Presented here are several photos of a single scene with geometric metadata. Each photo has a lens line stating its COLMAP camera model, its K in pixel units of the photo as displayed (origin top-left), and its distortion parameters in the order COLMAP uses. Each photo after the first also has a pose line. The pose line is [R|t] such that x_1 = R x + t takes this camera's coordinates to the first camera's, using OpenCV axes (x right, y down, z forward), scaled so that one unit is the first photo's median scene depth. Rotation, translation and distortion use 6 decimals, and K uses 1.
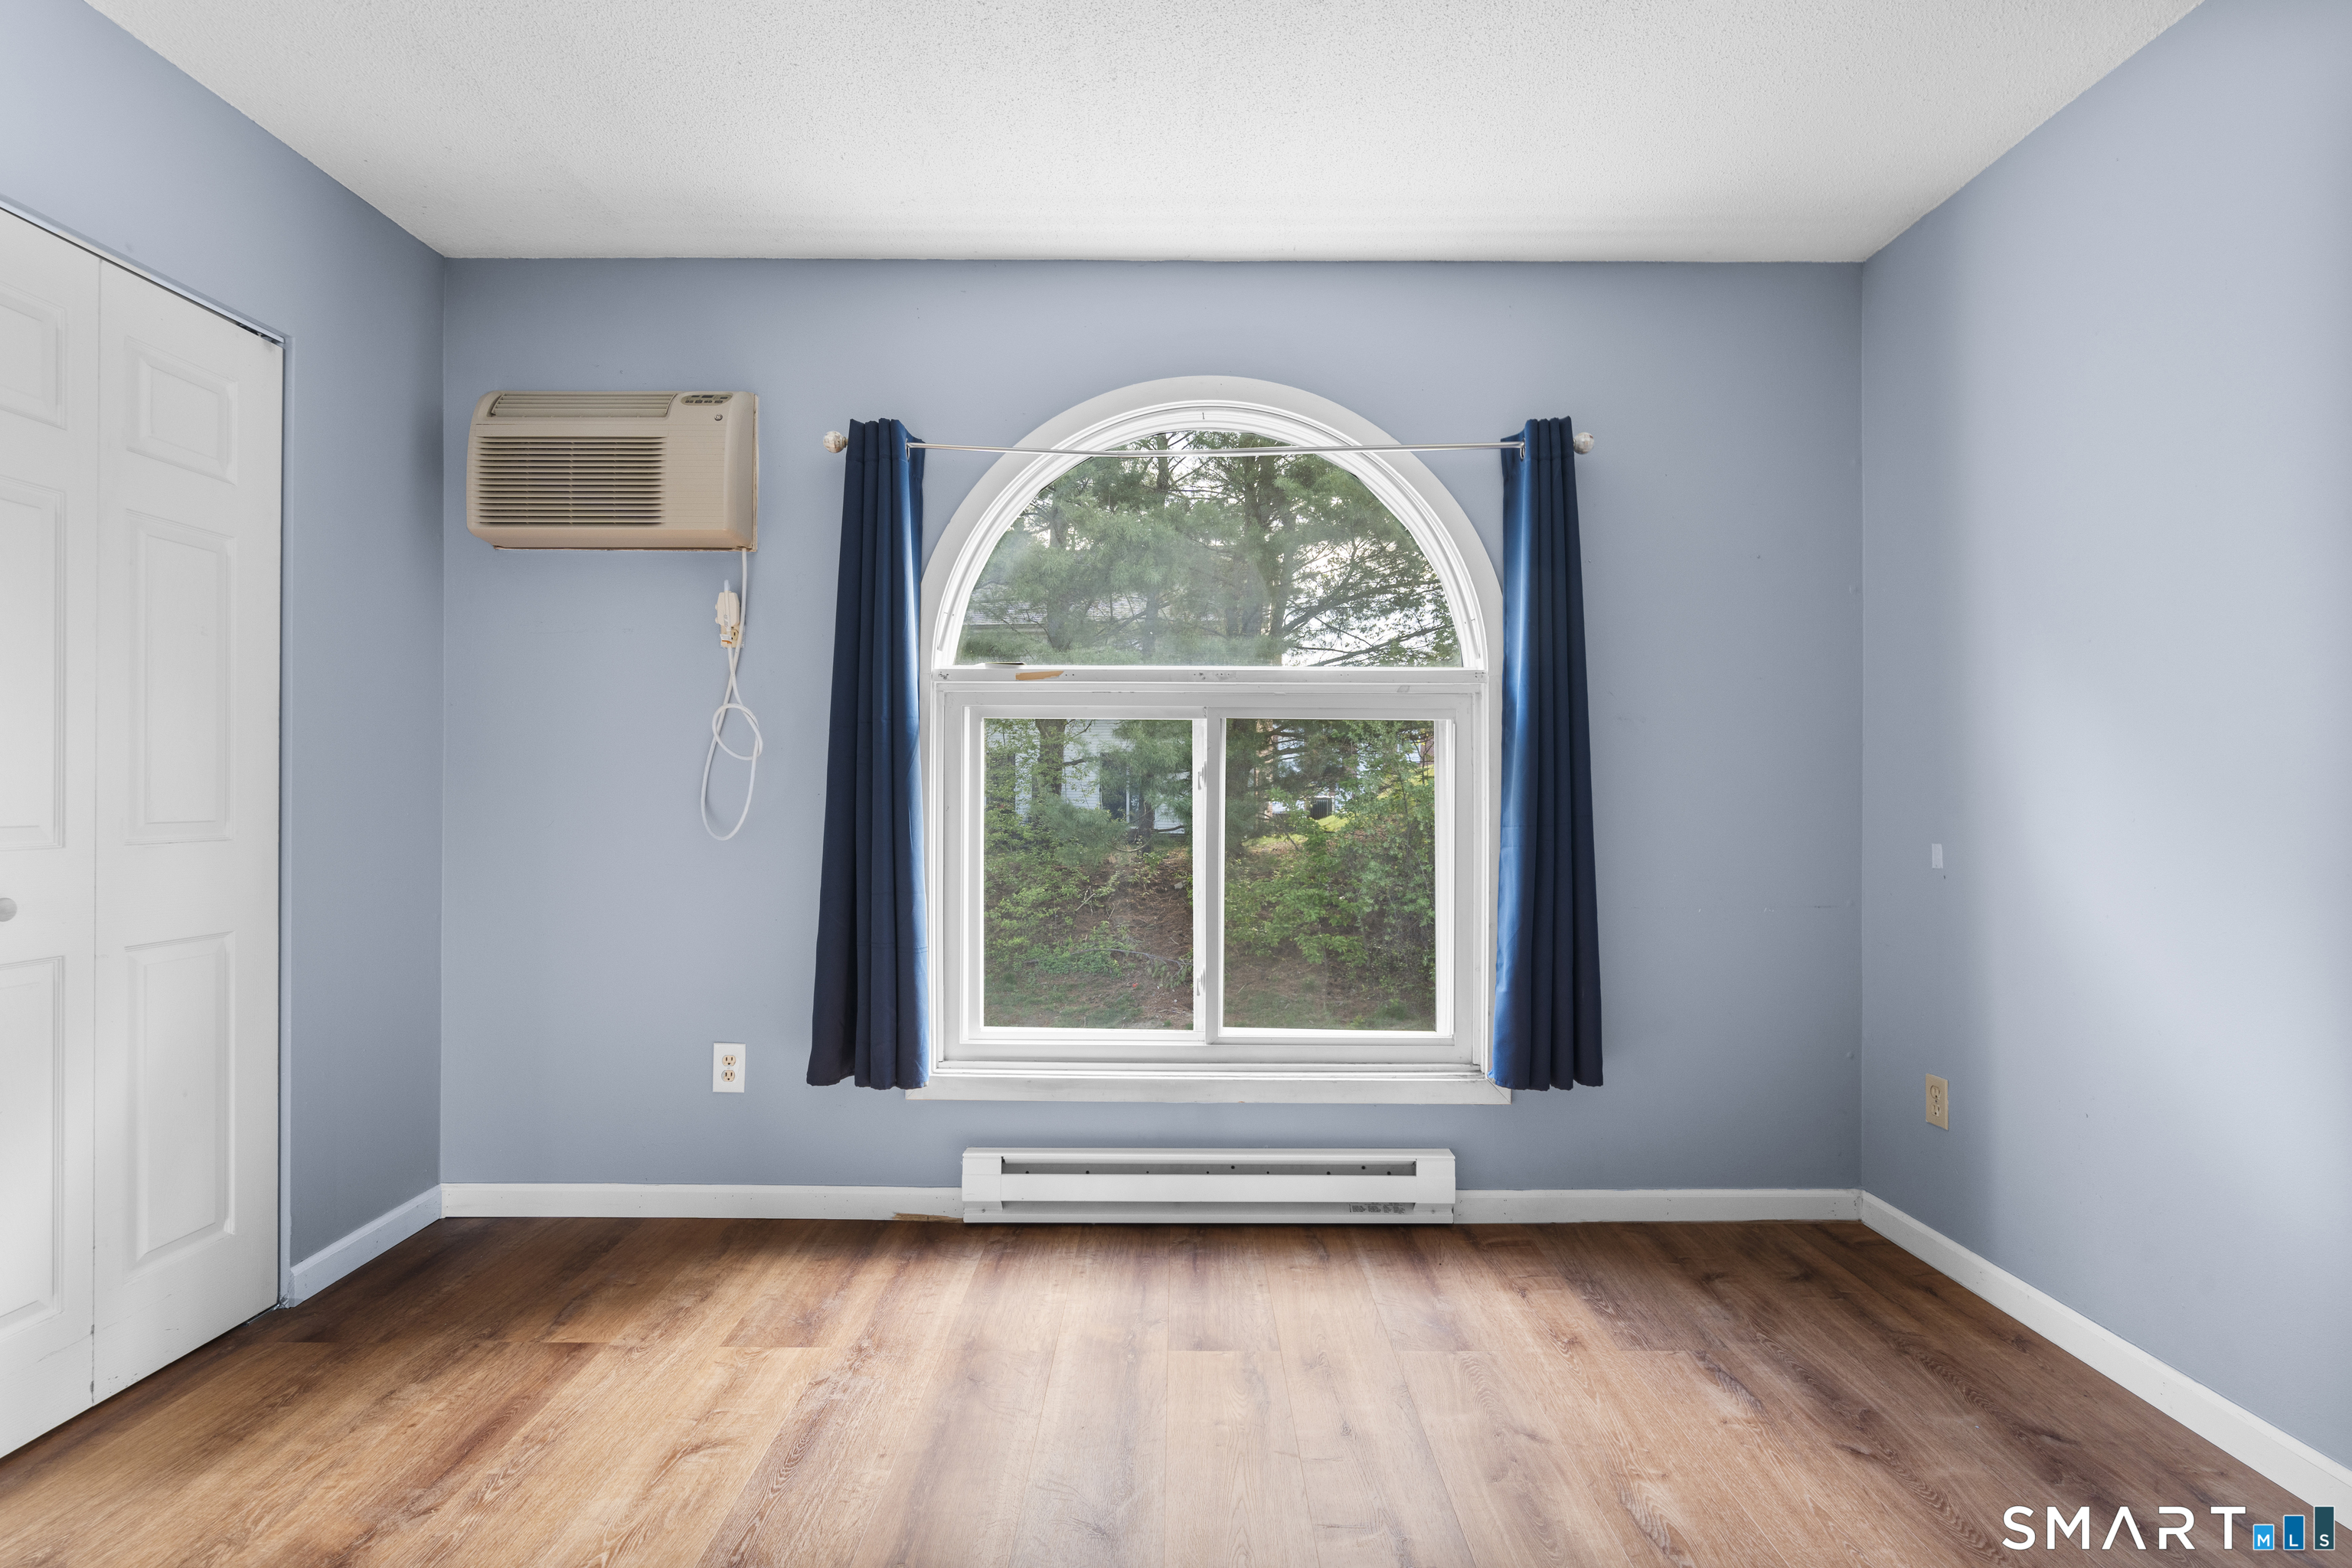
lens RADIAL K [[1059.6, 0, 1173.0], [0, 1059.6, 788.0], [0, 0, 1]] dist [-0.003780, 0.001583]
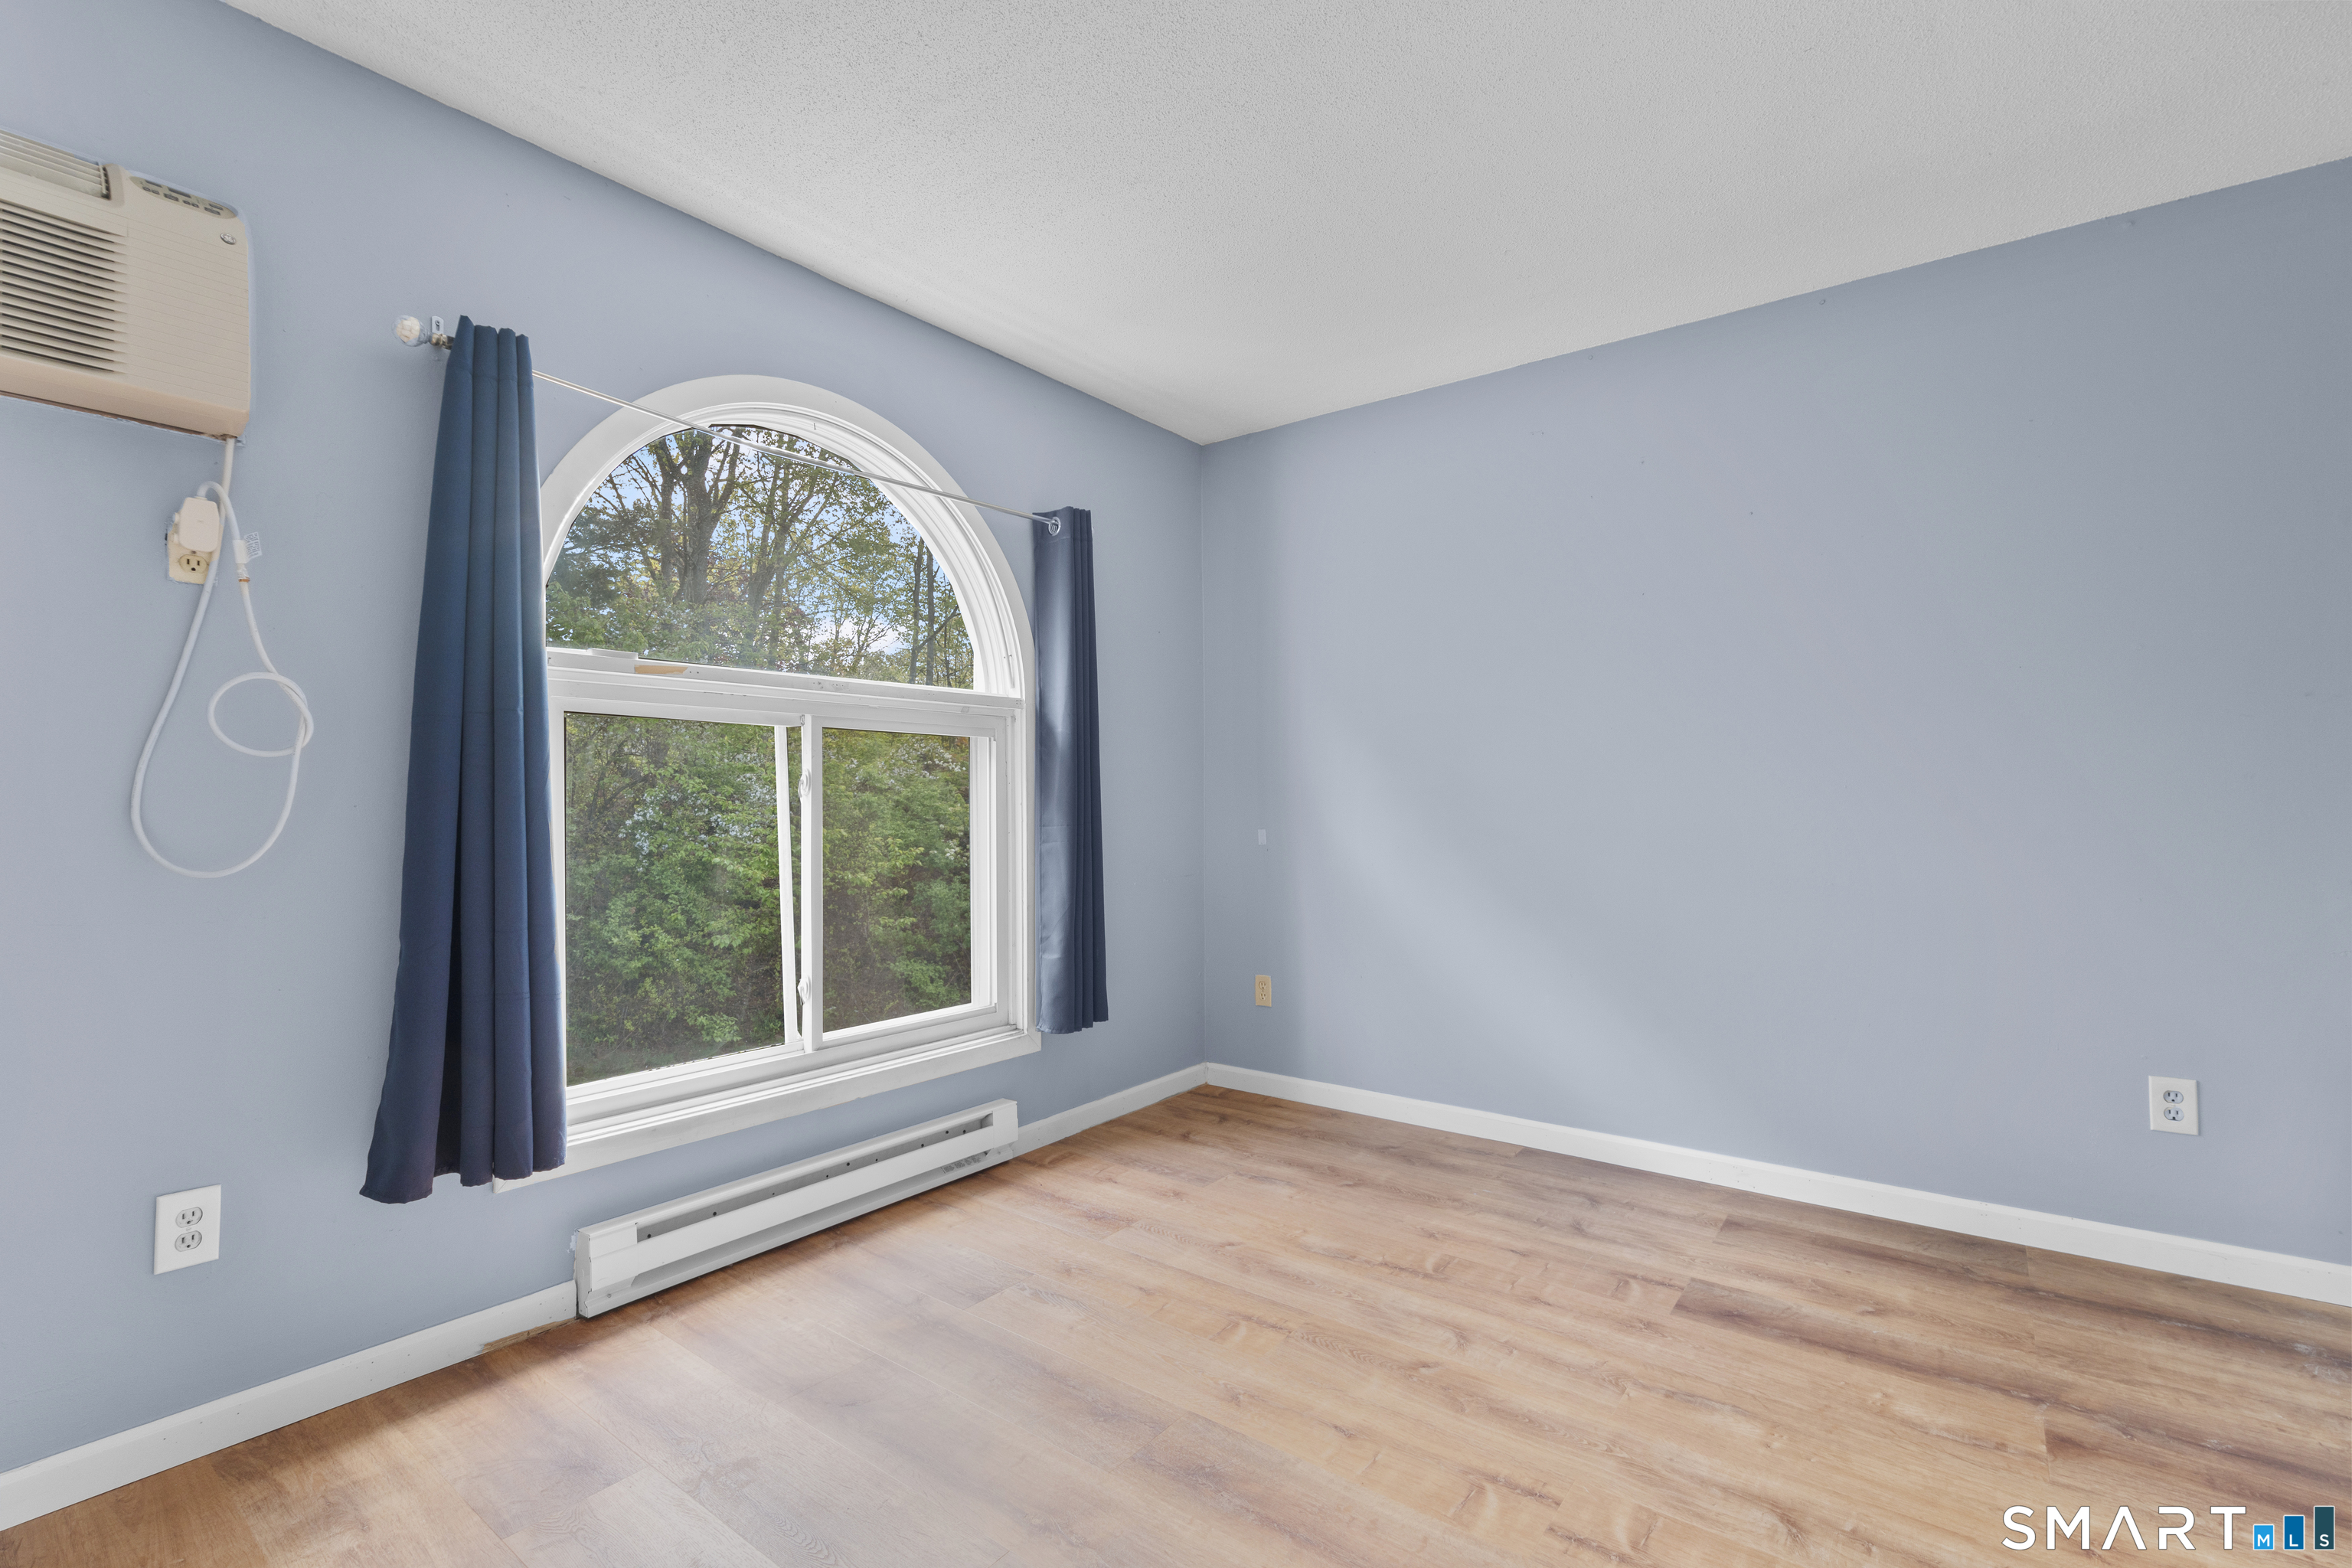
lens RADIAL K [[1059.6, 0, 1173.0], [0, 1059.6, 788.0], [0, 0, 1]] dist [-0.003780, 0.001583]
pose [[0.605035, 0.002824, 0.796194, -0.595824], [0.003212, 0.999977, -0.005988, -0.000314], [-0.796192, 0.006180, 0.605012, 0.130040]]
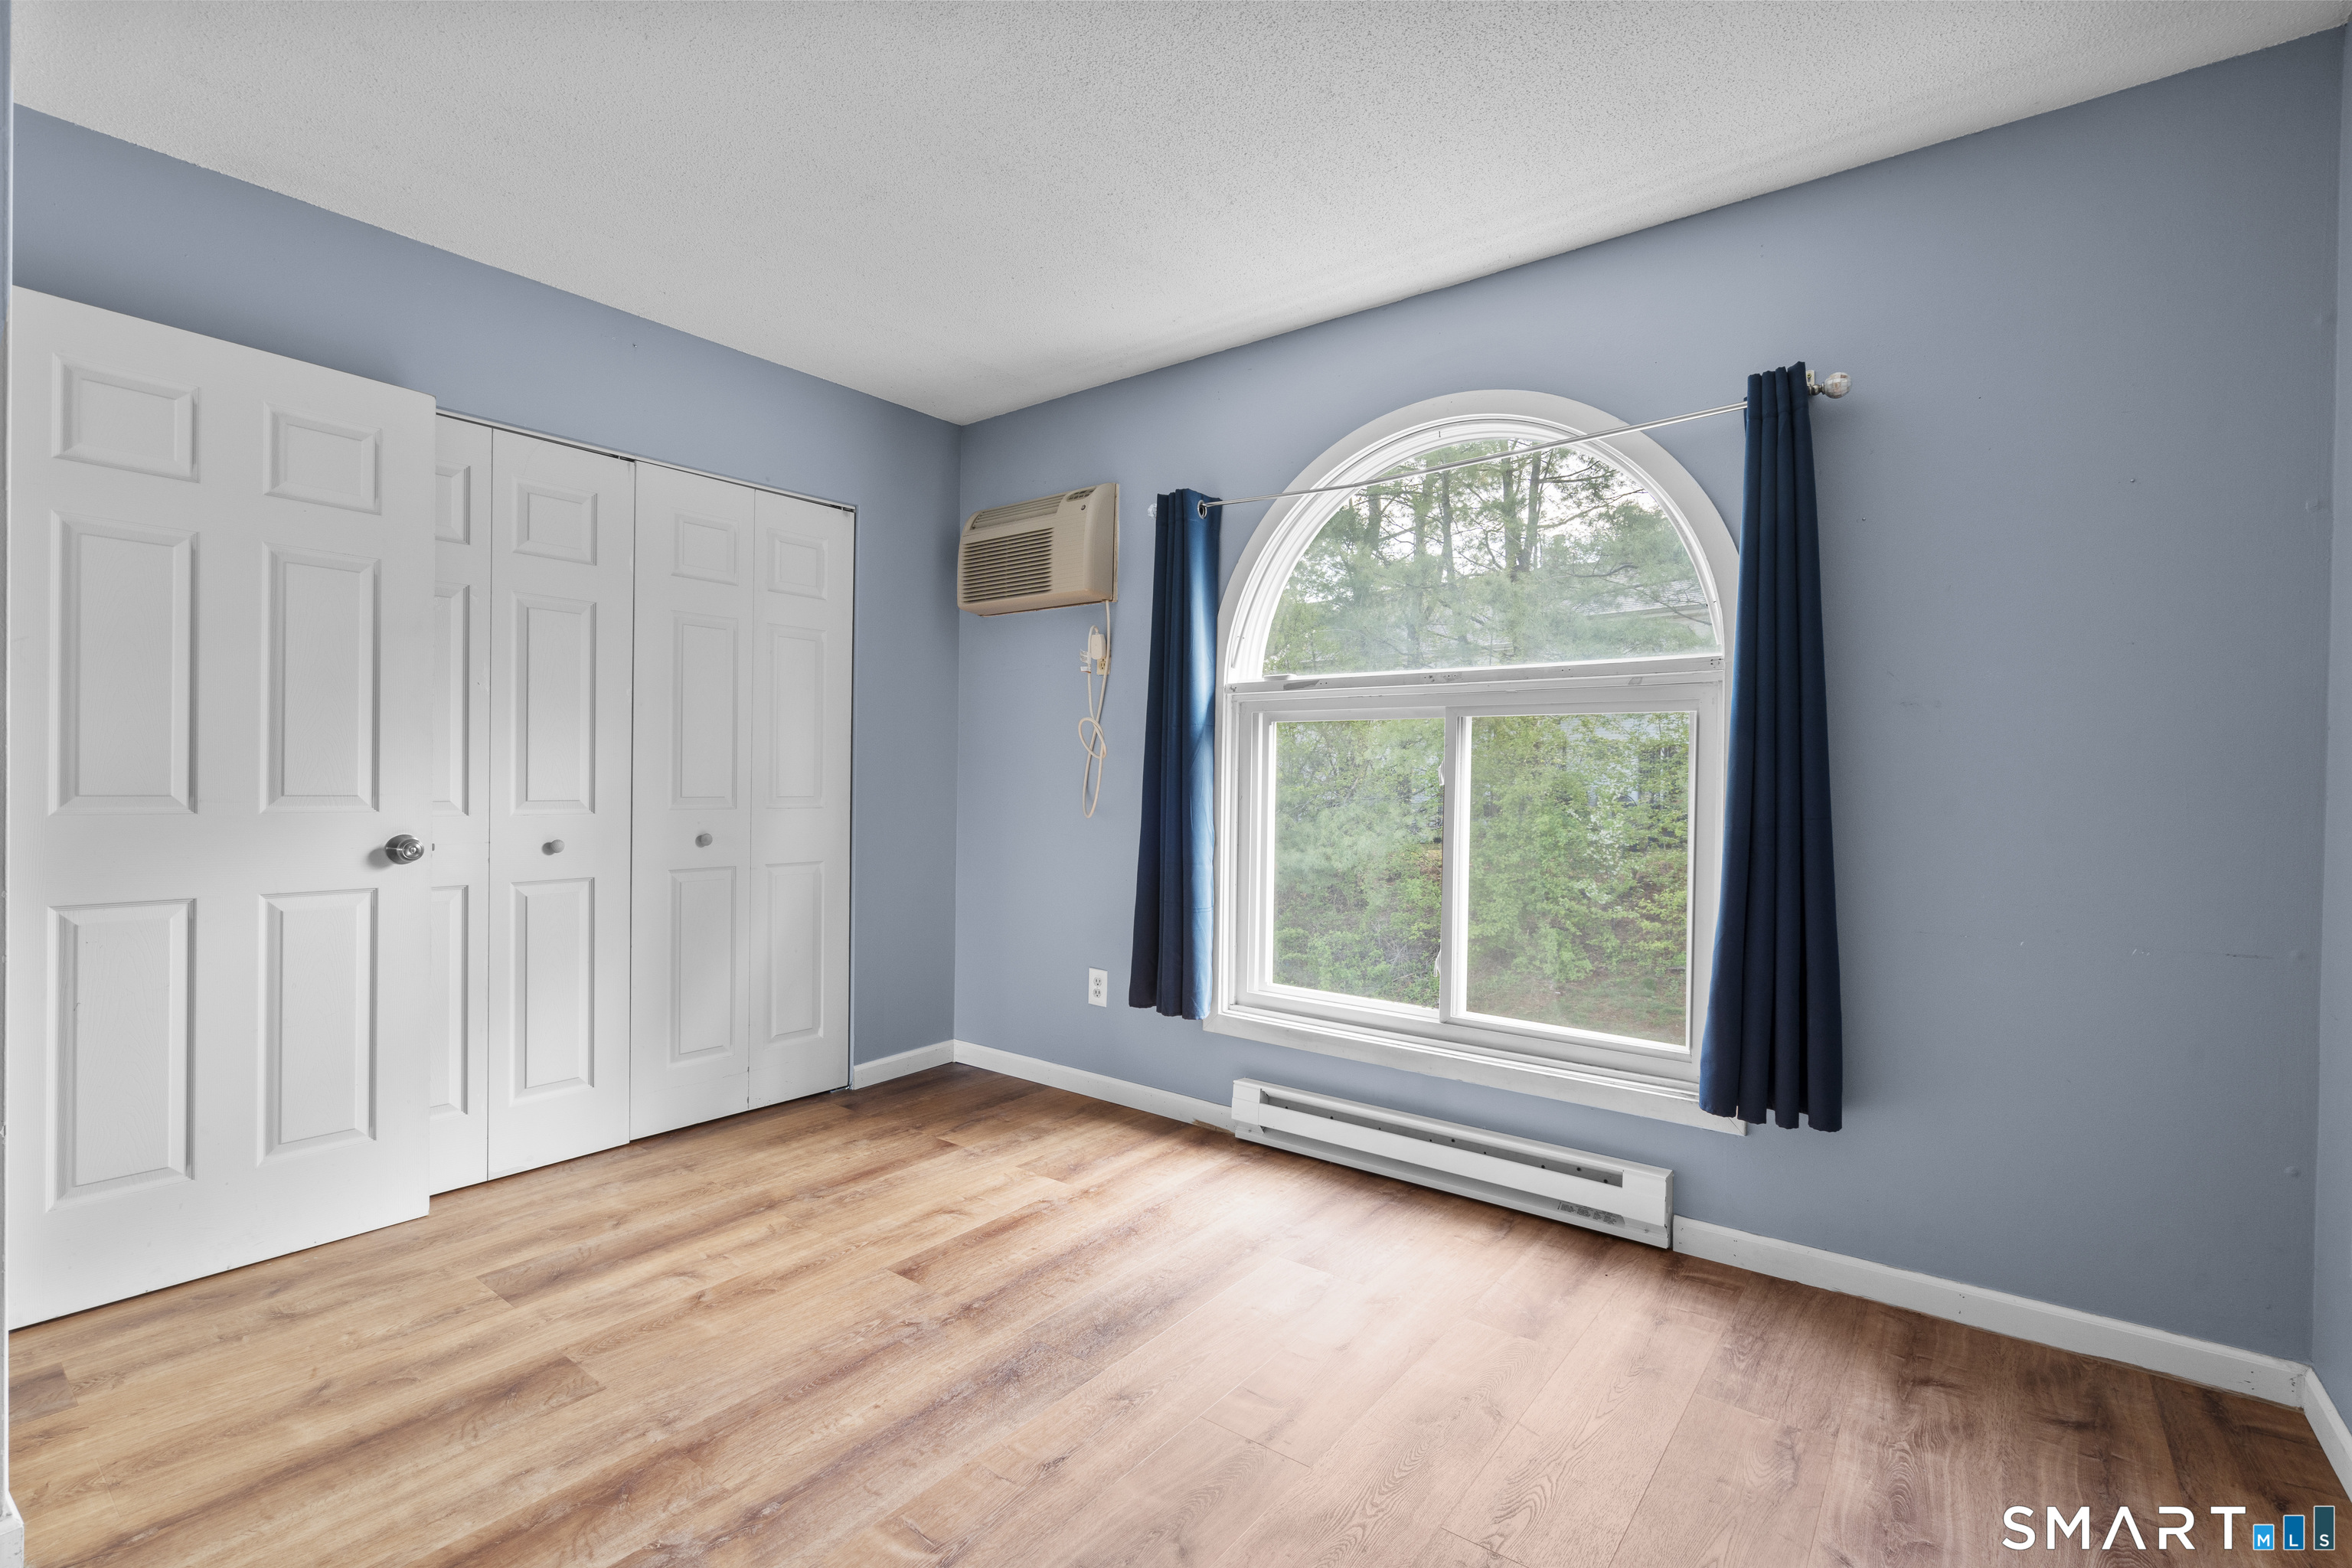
lens RADIAL K [[1054.2, 0, 1174.2], [0, 1054.2, 787.5], [0, 0, 1]] dist [-0.010031, 0.005084]
pose [[0.792600, 0.011500, -0.609634, 0.492773], [-0.007599, 0.999931, 0.008984, -0.003087], [0.609695, -0.002488, 0.792632, -0.004446]]
